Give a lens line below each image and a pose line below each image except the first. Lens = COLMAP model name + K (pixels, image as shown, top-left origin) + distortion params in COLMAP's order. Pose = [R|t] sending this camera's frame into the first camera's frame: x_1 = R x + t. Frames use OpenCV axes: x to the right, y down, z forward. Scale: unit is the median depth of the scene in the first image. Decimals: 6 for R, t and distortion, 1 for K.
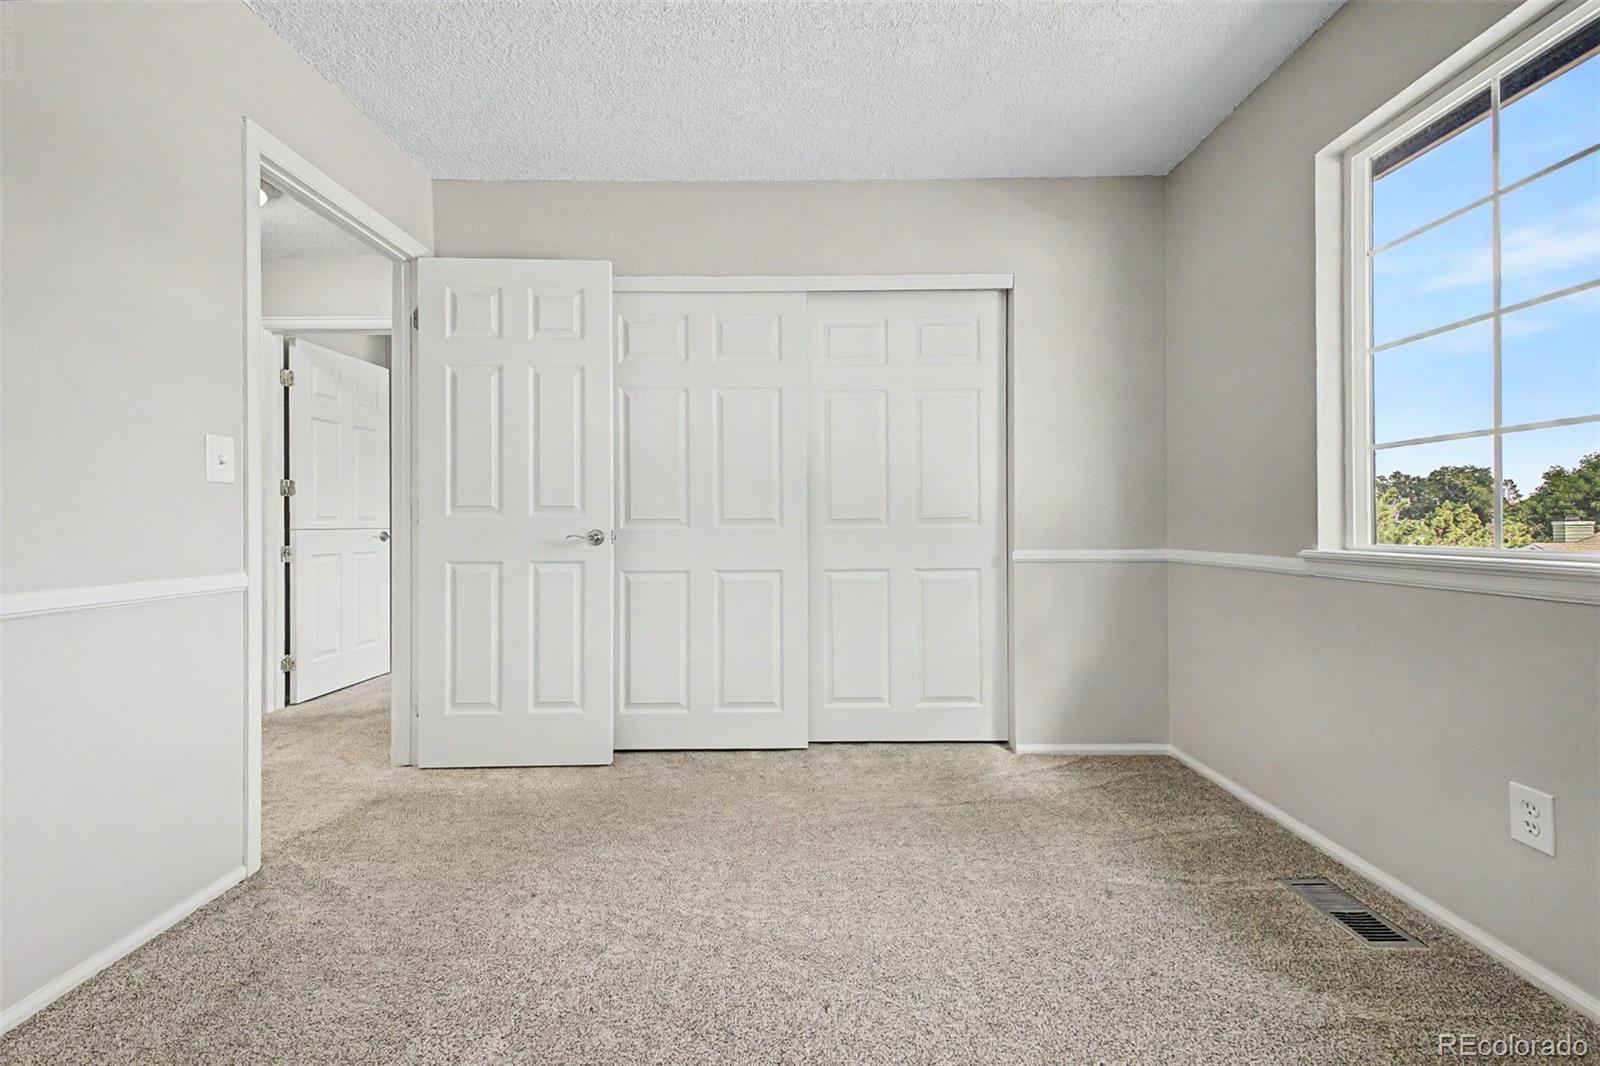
lens RADIAL K [[627.0, 0, 799.4], [0, 627.0, 527.1], [0, 0, 1]] dist [0.025419, -0.011375]
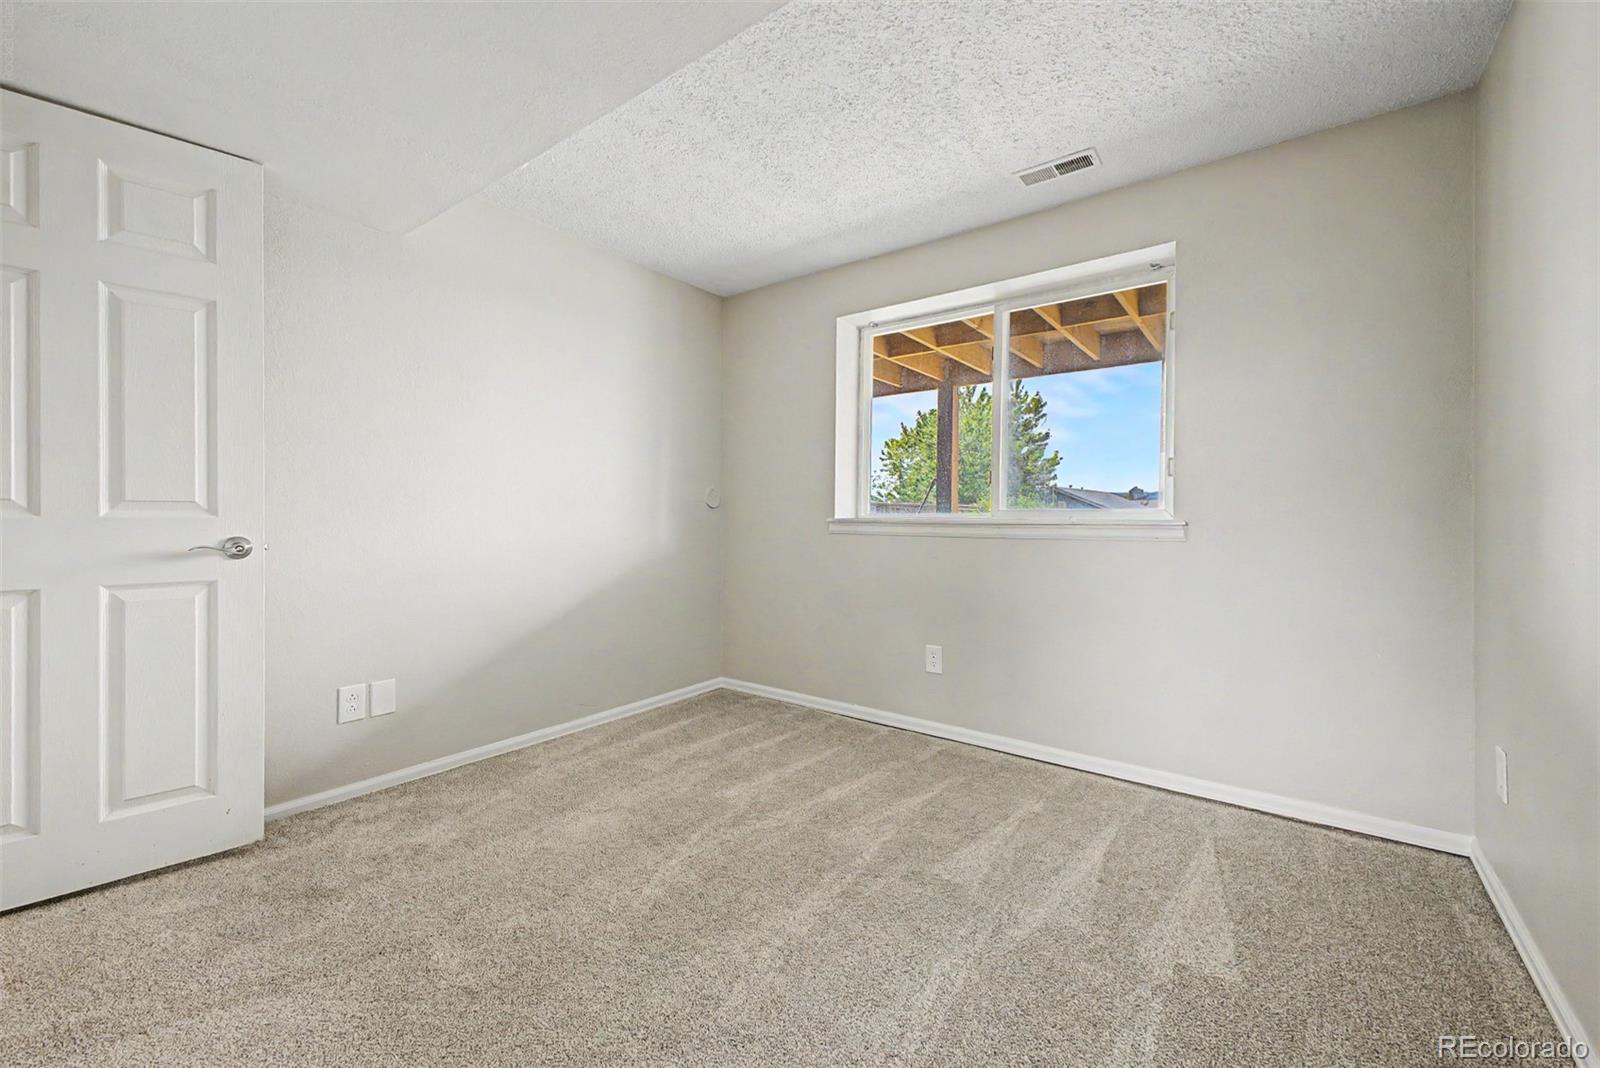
lens RADIAL K [[627.0, 0, 799.4], [0, 627.0, 528.1], [0, 0, 1]] dist [0.025419, -0.011375]
pose [[0.600092, 0.000004, 0.799931, -0.648485], [0.011452, 0.999897, -0.008596, 0.009293], [-0.799849, 0.014319, 0.600031, 0.035514]]
